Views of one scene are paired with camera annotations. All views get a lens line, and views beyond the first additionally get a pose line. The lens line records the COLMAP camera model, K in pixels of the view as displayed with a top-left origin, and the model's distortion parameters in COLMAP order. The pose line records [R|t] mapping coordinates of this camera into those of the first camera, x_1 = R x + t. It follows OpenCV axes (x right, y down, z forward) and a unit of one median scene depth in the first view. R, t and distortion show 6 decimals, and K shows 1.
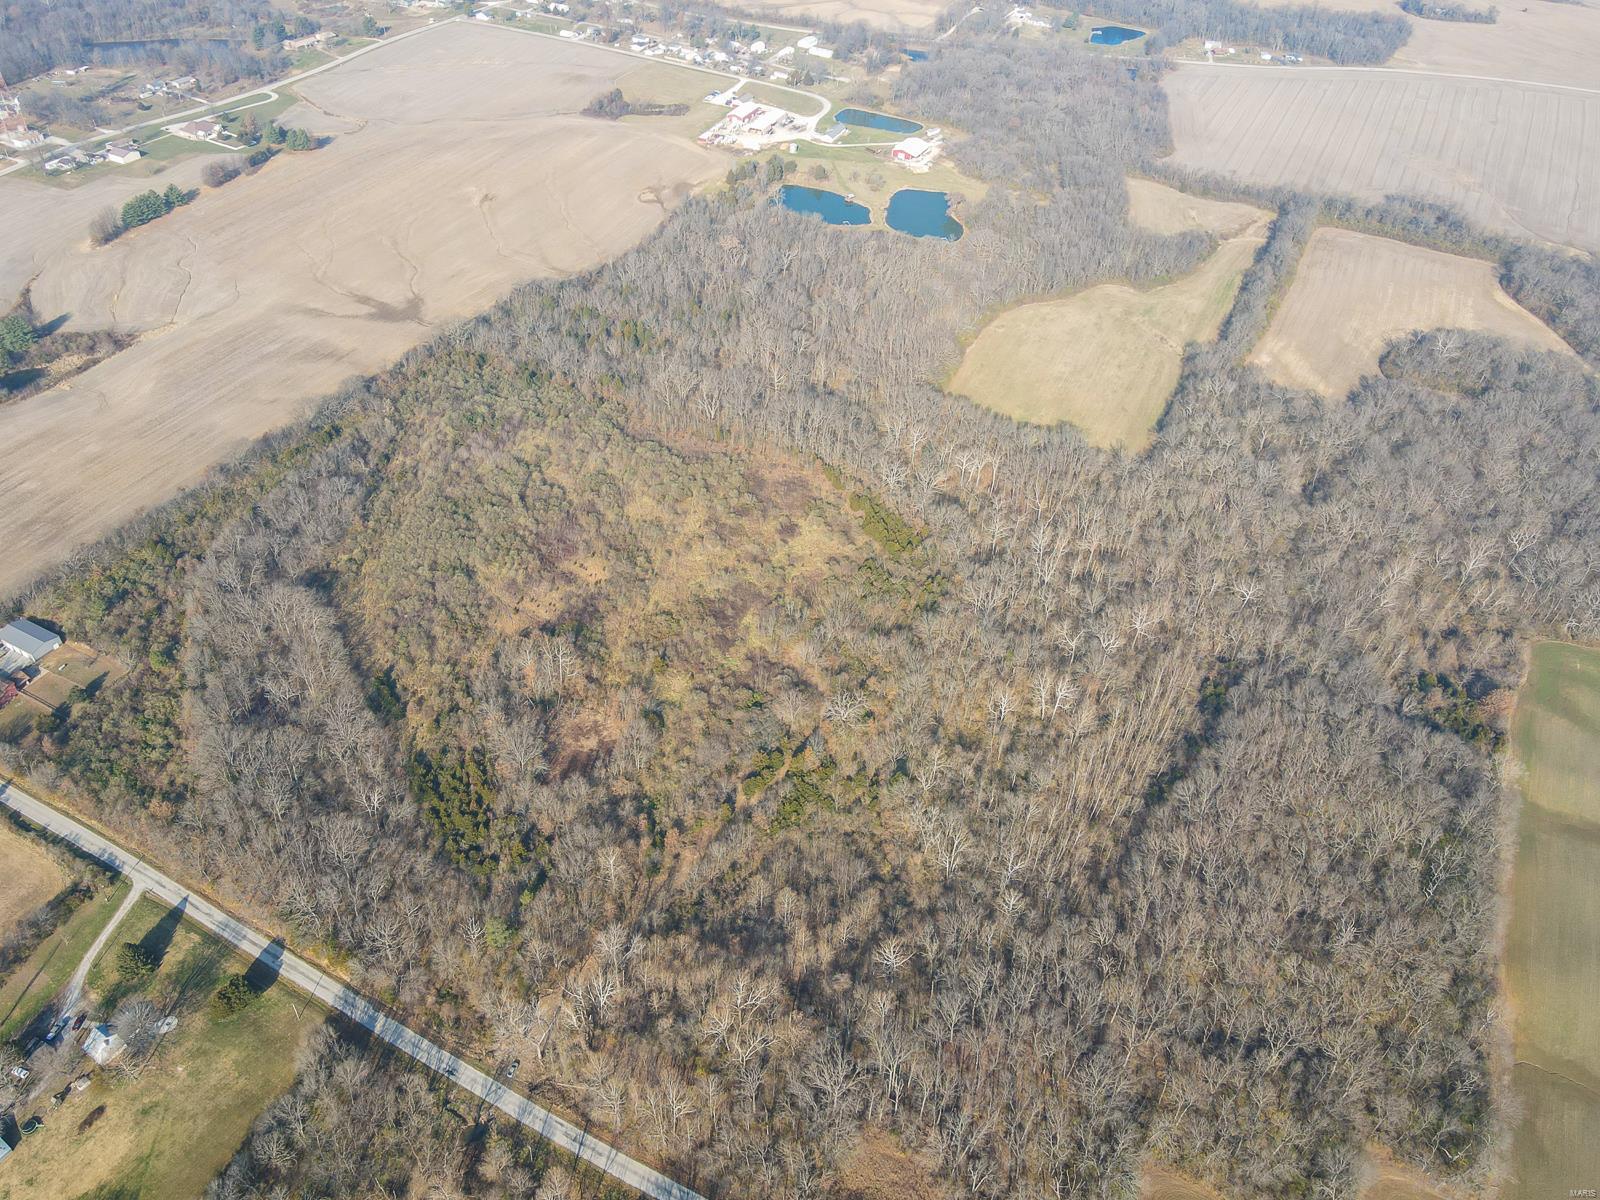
lens RADIAL K [[1171.2, 0, 797.0], [0, 1171.2, 601.2], [0, 0, 1]] dist [0.016411, 0.002704]
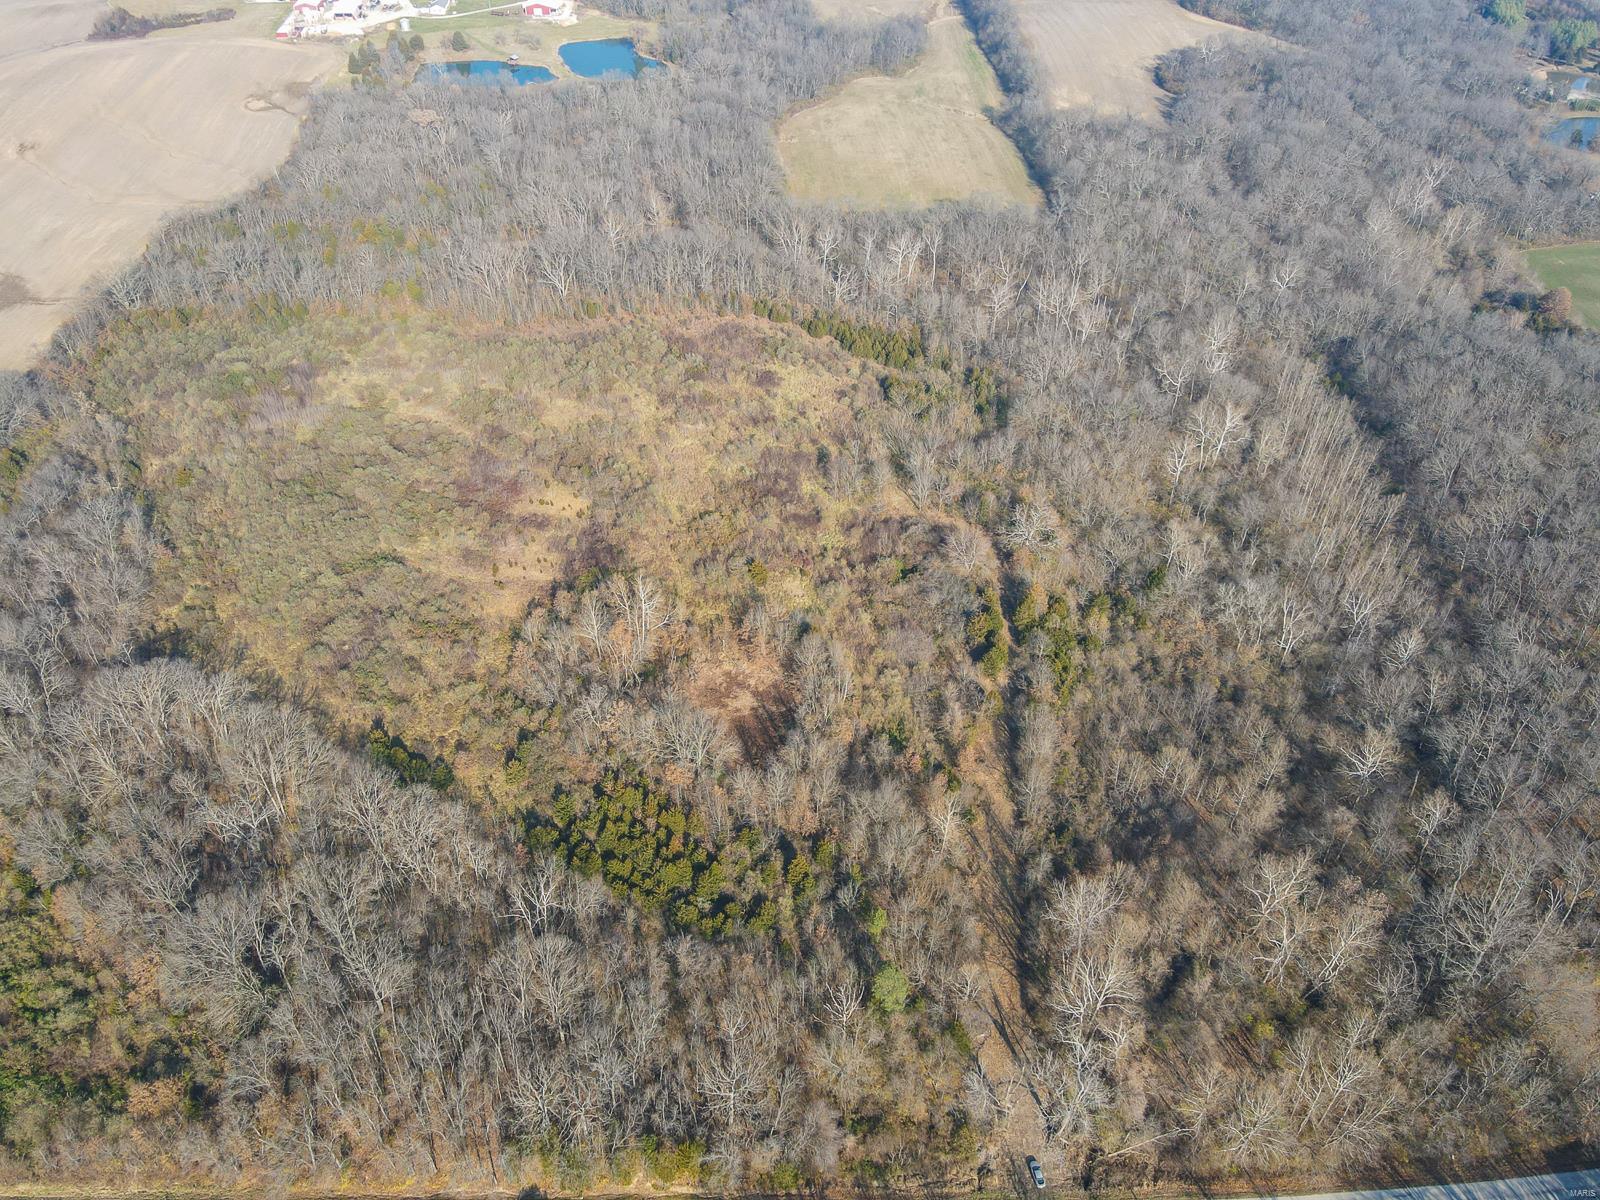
lens RADIAL K [[1171.2, 0, 797.0], [0, 1171.2, 601.2], [0, 0, 1]] dist [0.016411, 0.002704]
pose [[0.868517, -0.349337, 0.351628, -0.352706], [0.350140, 0.934536, 0.063605, 0.035449], [-0.350829, 0.067877, 0.933976, 0.359218]]
